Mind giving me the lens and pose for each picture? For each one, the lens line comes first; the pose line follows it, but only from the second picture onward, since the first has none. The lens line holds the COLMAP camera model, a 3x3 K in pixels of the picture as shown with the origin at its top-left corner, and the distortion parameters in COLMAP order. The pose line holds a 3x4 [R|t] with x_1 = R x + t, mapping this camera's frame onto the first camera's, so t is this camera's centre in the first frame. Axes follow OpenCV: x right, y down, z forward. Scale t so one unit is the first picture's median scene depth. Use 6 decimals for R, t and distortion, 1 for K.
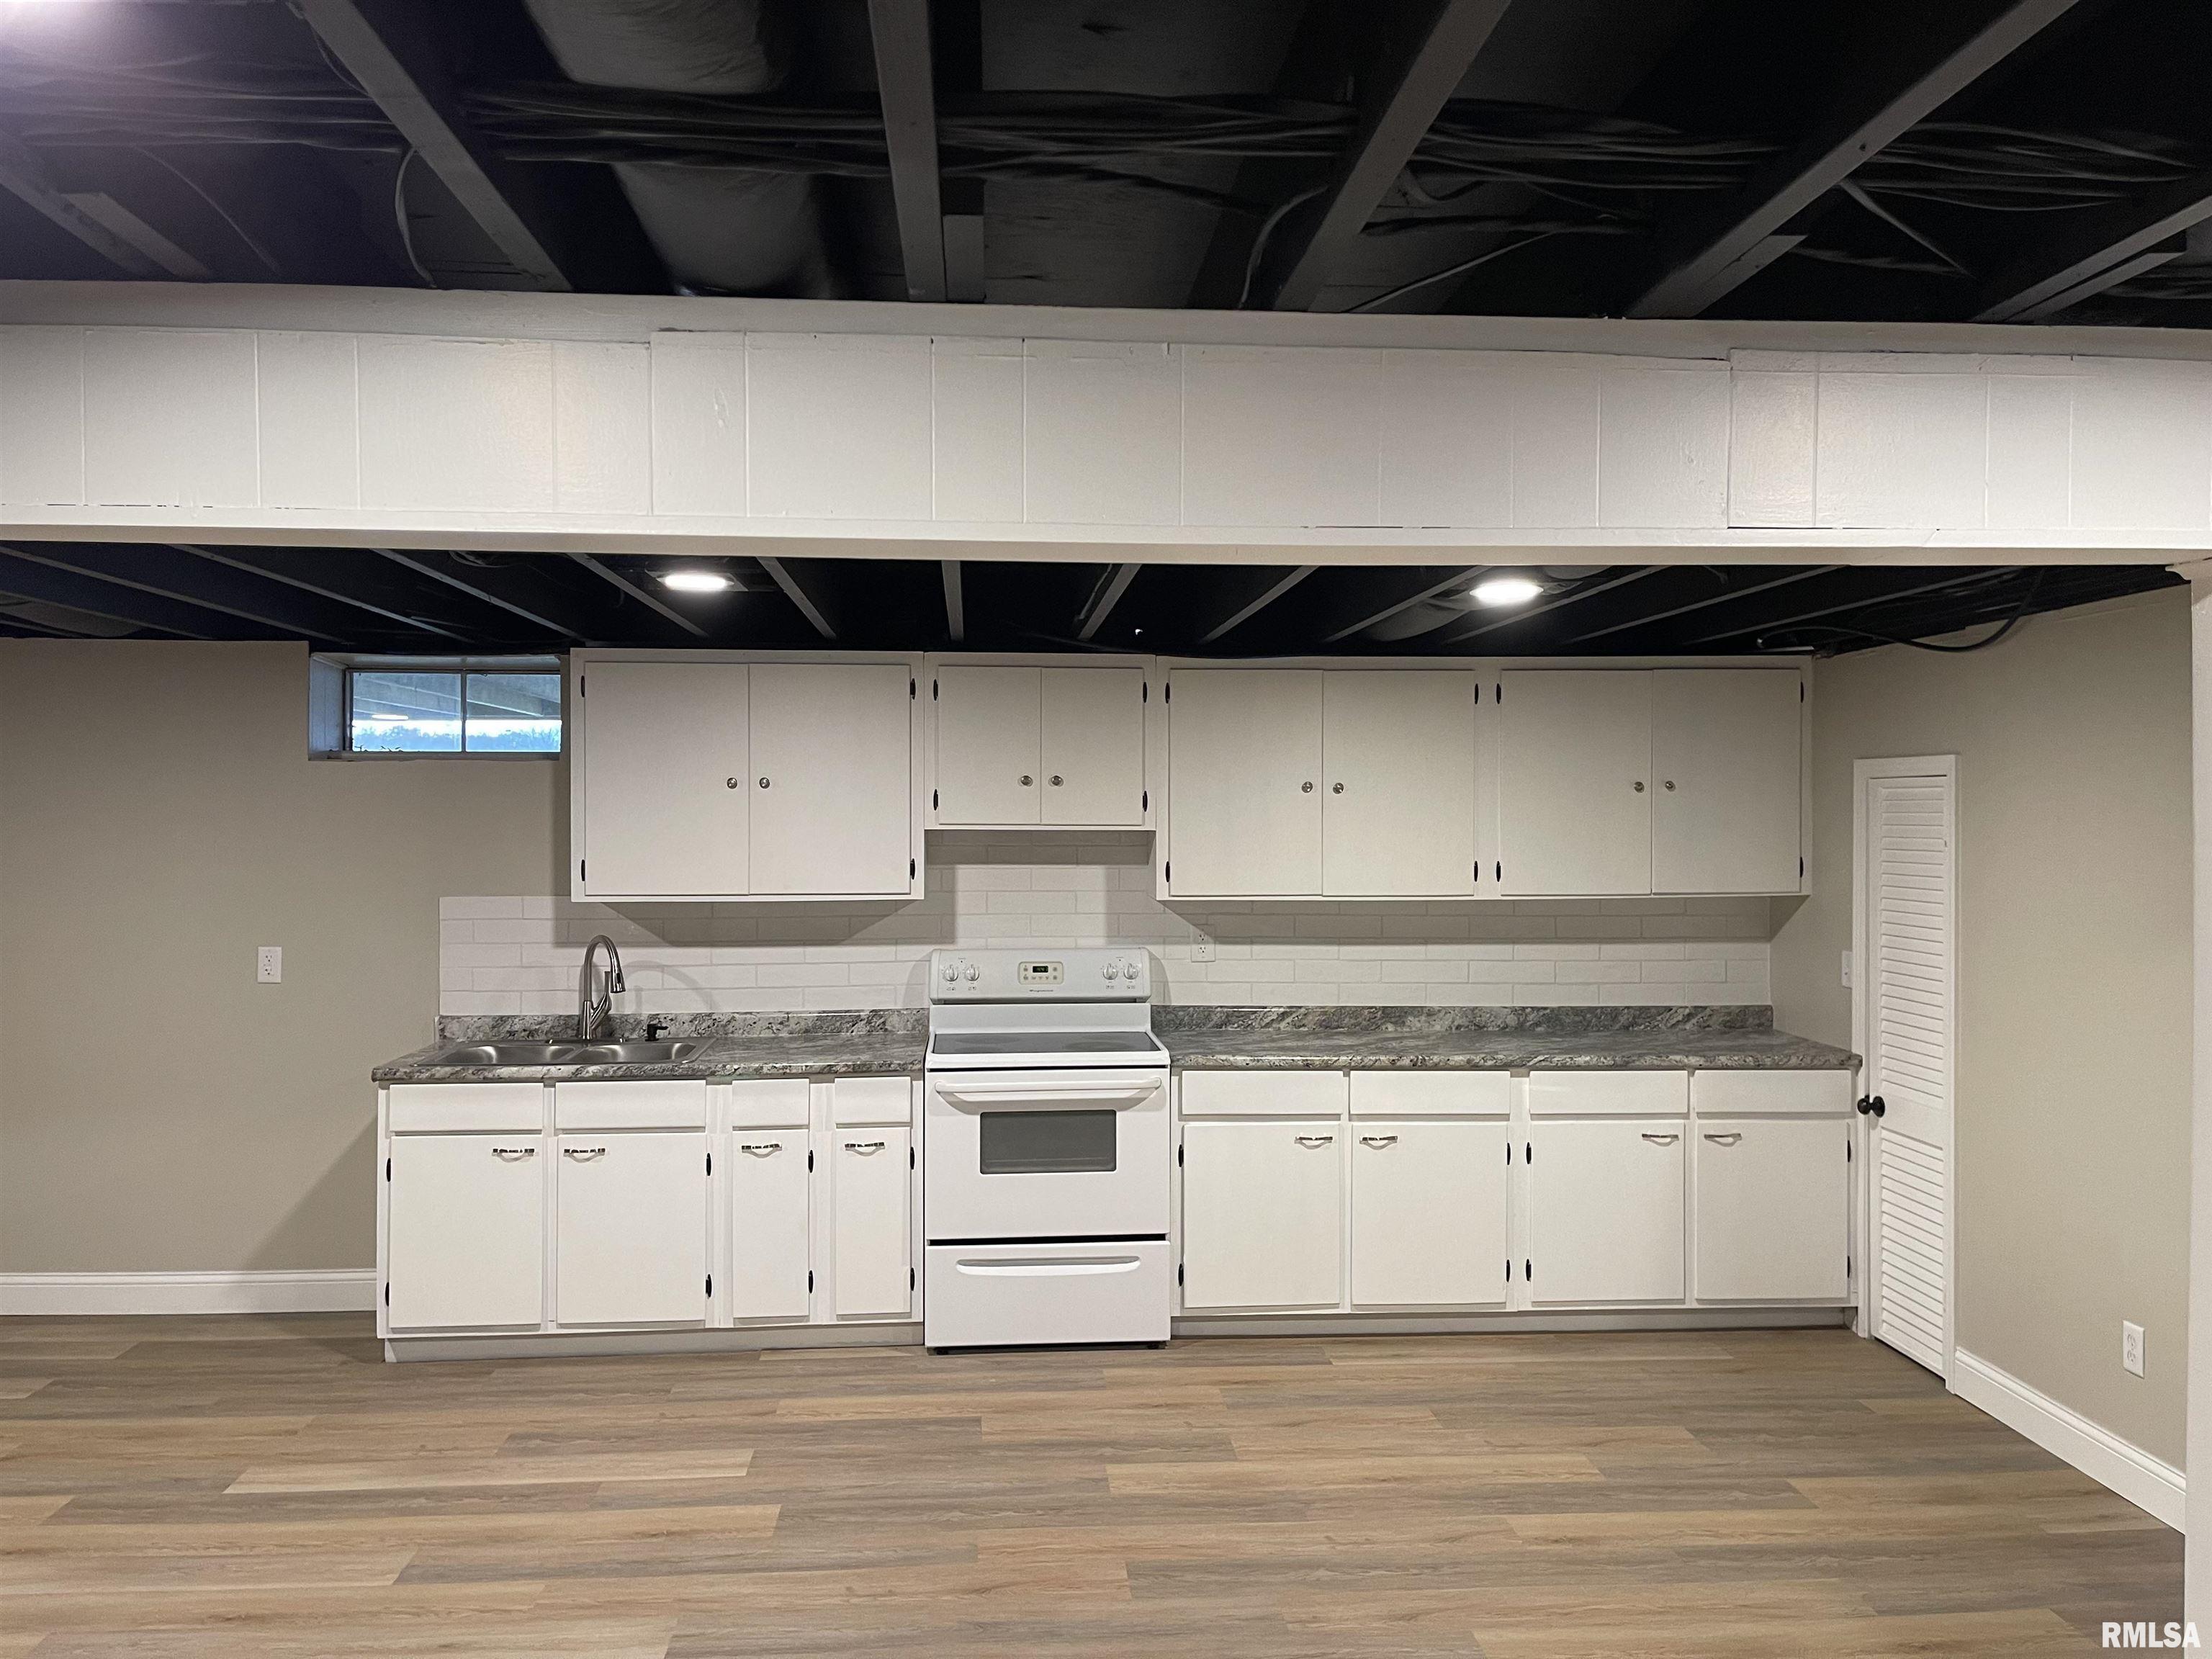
lens RADIAL K [[1670.0, 0, 1105.2], [0, 1670.0, 823.9], [0, 0, 1]] dist [0.072411, -0.082694]
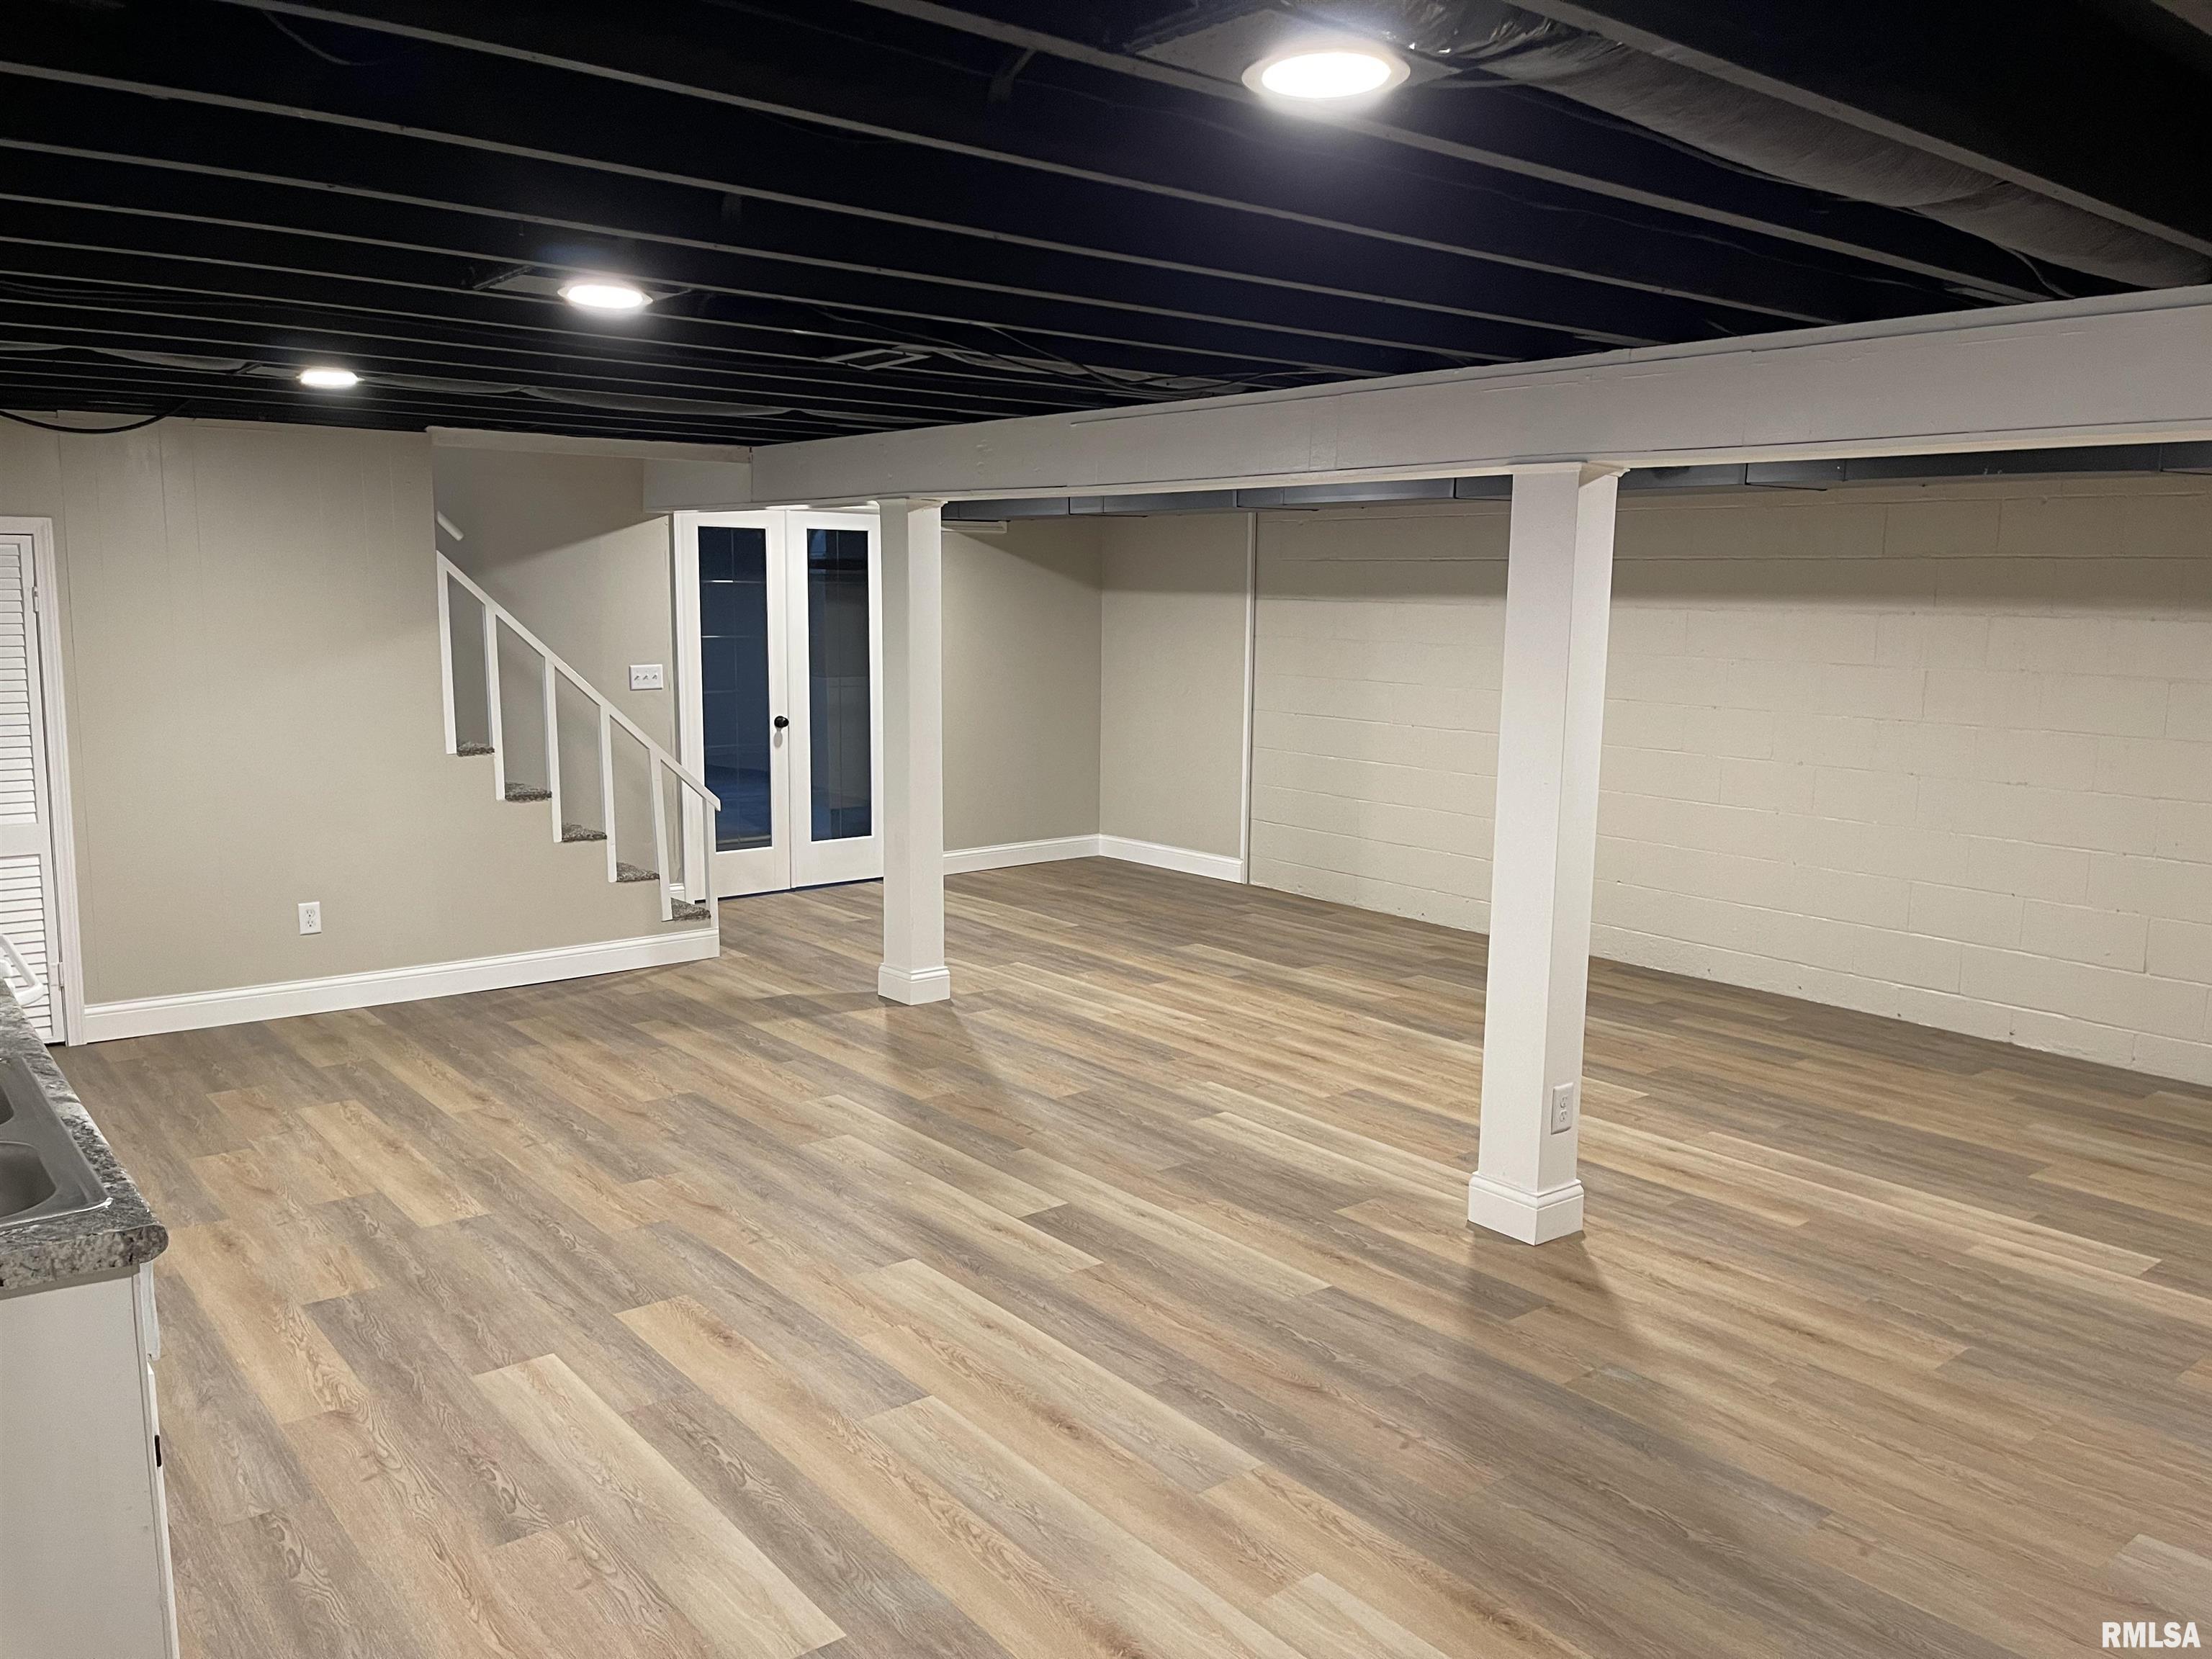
lens RADIAL K [[1670.0, 0, 1110.7], [0, 1670.0, 830.4], [0, 0, 1]] dist [0.072411, -0.082694]
pose [[-0.562162, -0.129906, 0.816761, -1.049435], [-0.004788, 0.988081, 0.153859, -0.012240], [-0.827013, 0.082583, -0.556084, 1.228889]]
